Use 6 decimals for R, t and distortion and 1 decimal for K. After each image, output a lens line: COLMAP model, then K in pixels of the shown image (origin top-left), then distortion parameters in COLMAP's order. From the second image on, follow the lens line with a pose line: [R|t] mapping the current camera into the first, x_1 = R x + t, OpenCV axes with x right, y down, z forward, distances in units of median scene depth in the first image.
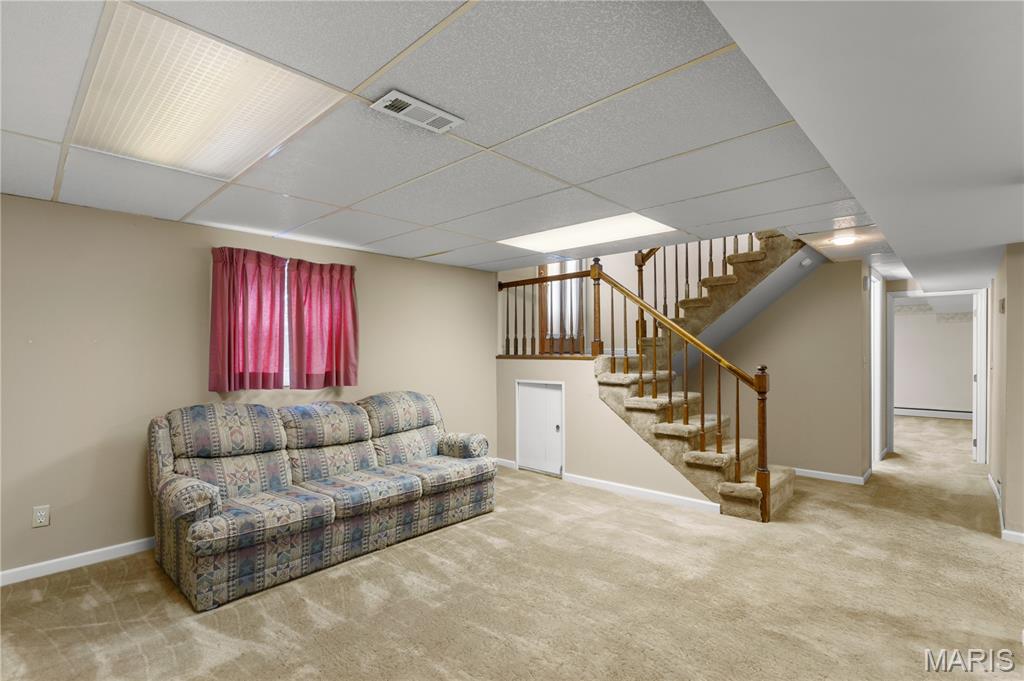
lens RADIAL K [[482.1, 0, 517.2], [0, 482.1, 353.3], [0, 0, 1]] dist [0.001279, 0.000043]
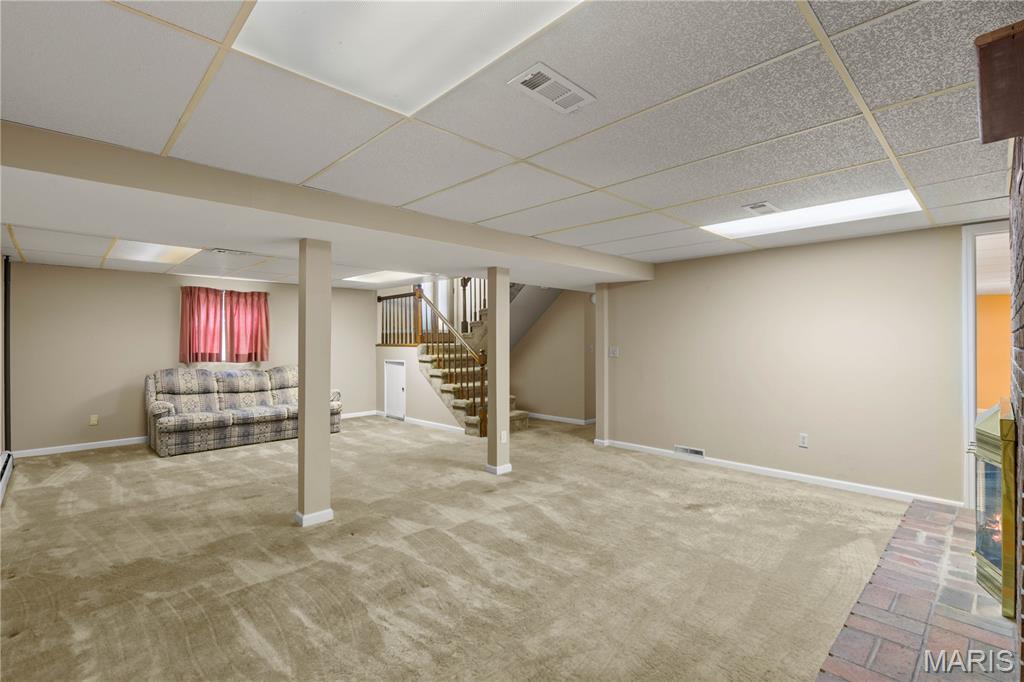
lens RADIAL K [[468.7, 0, 514.3], [0, 468.7, 341.9], [0, 0, 1]] dist [0.002208, -0.000622]
pose [[0.999112, 0.000954, -0.042132, 0.692705], [-0.001083, 0.999995, -0.003054, 0.001735], [0.042129, 0.003097, 0.999107, -0.720868]]
